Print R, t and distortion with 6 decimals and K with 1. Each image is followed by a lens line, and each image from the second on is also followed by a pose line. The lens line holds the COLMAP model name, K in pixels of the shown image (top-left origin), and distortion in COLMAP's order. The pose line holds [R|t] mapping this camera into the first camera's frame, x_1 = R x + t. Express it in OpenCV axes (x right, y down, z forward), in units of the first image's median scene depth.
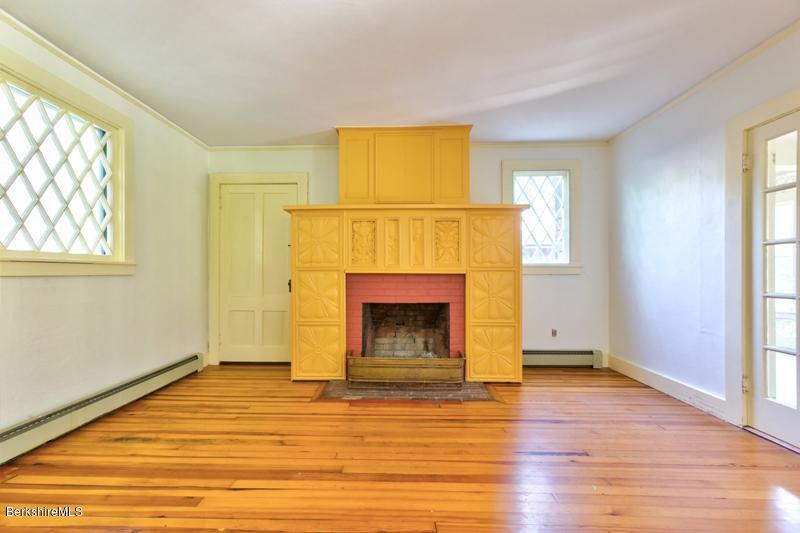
lens RADIAL K [[362.5, 0, 394.0], [0, 362.5, 271.0], [0, 0, 1]] dist [0.001078, 0.000266]
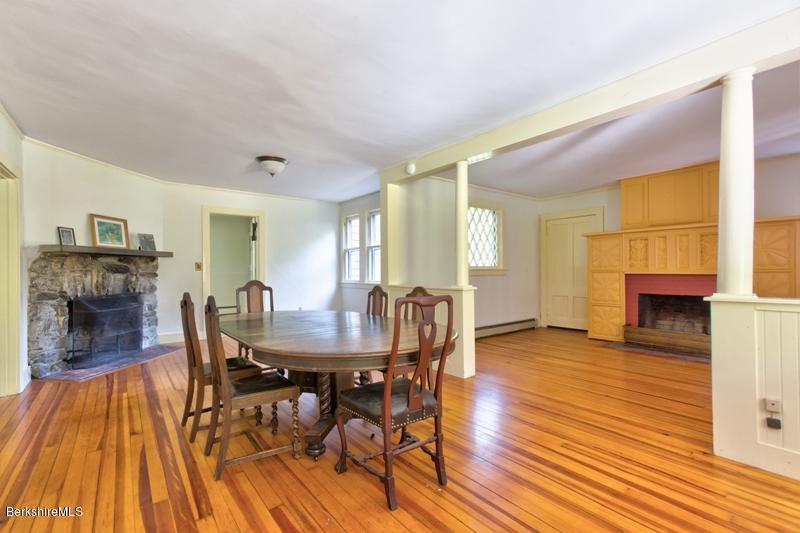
lens RADIAL K [[348.2, 0, 396.6], [0, 348.2, 270.0], [0, 0, 1]] dist [0.024503, 0.000232]
pose [[0.642818, -0.006017, -0.765995, 0.393794], [0.010724, 0.999942, 0.001144, -0.022448], [0.765944, -0.008950, 0.642845, -0.721527]]
